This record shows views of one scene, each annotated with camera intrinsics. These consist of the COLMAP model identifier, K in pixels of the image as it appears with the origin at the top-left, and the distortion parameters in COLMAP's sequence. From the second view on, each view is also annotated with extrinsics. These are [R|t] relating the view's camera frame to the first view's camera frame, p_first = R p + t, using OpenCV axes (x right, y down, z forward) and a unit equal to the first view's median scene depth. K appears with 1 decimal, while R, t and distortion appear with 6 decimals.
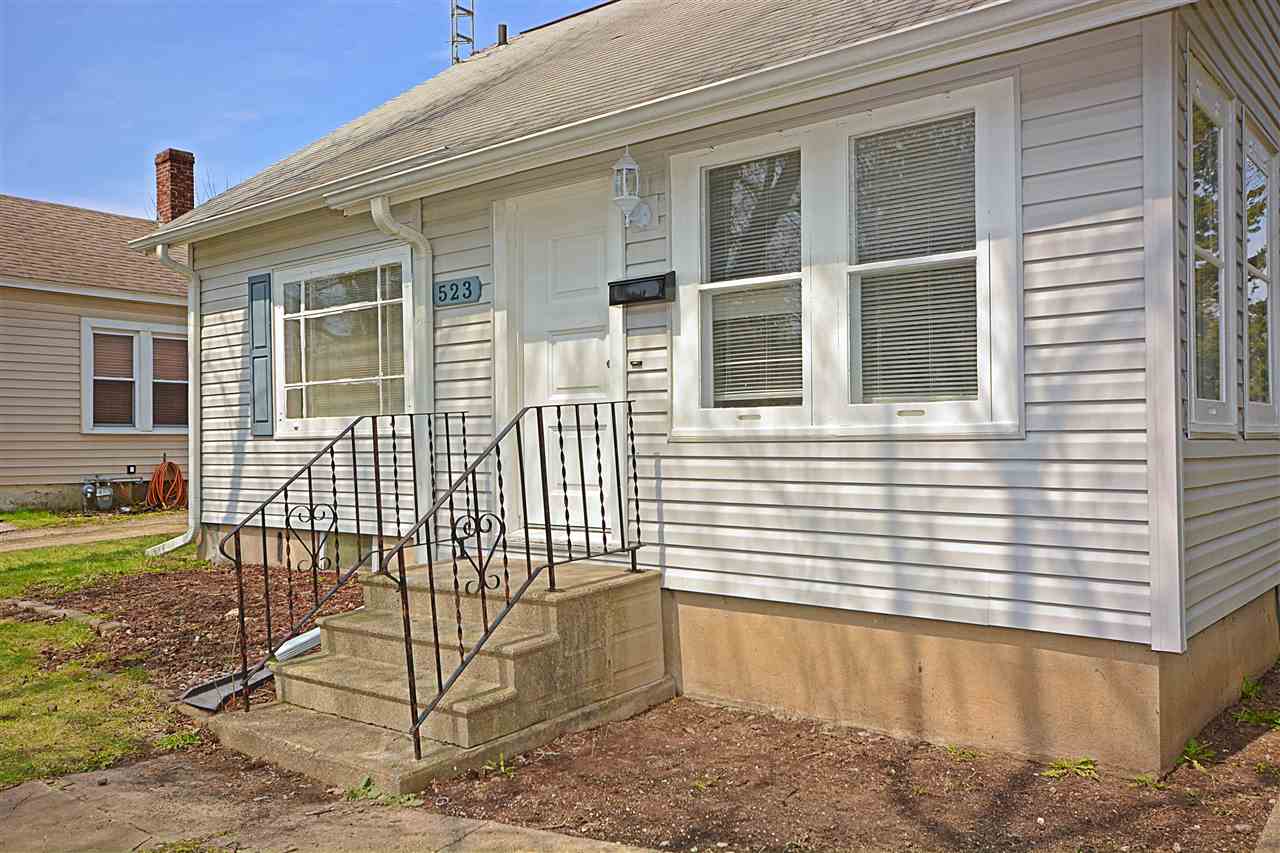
lens RADIAL K [[1061.4, 0, 638.9], [0, 1061.4, 425.7], [0, 0, 1]] dist [-0.006979, 0.000815]
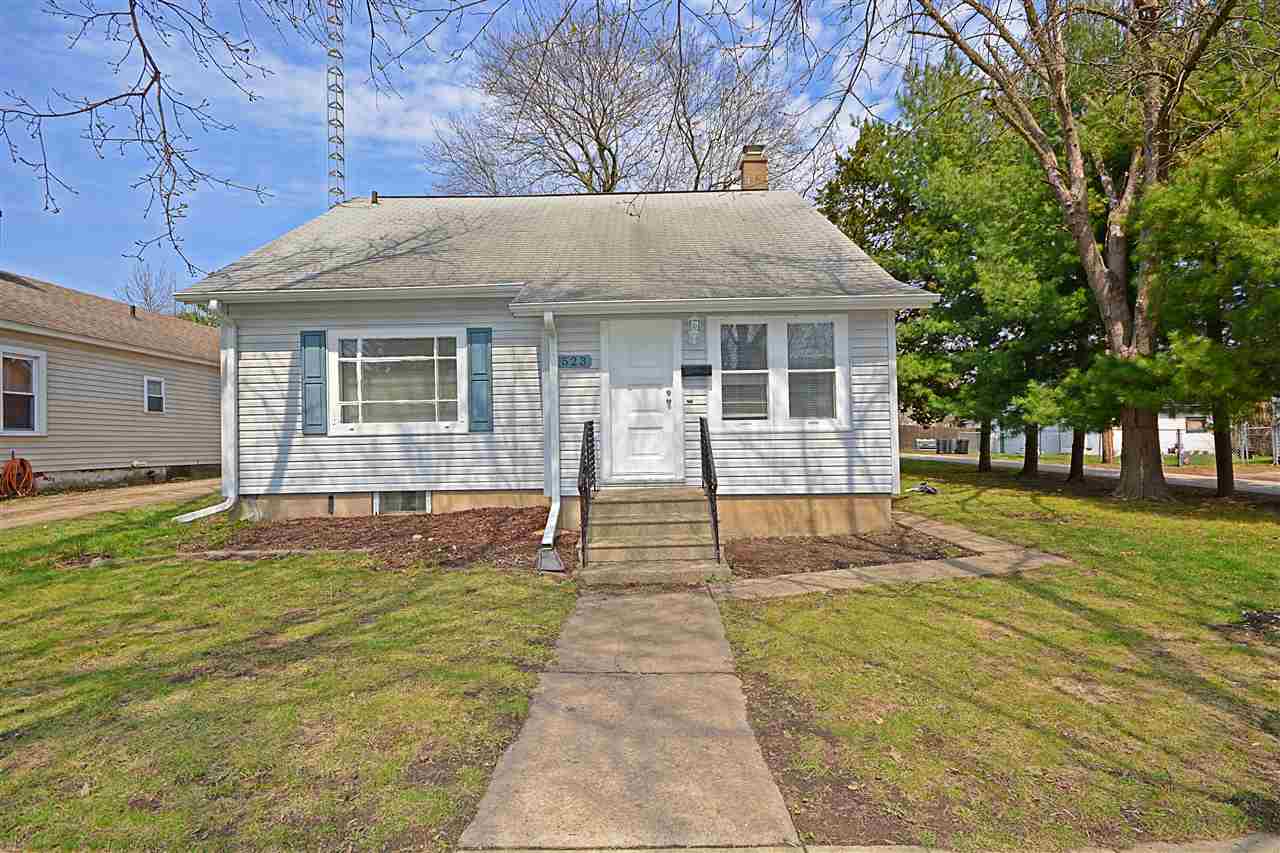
lens RADIAL K [[562.2, 0, 636.1], [0, 562.2, 434.8], [0, 0, 1]] dist [-0.004988, -0.005223]
pose [[0.763418, -0.002127, 0.645901, -0.996973], [-0.000413, 0.999993, 0.003781, 0.013257], [-0.645905, -0.003154, 0.763412, 0.130125]]
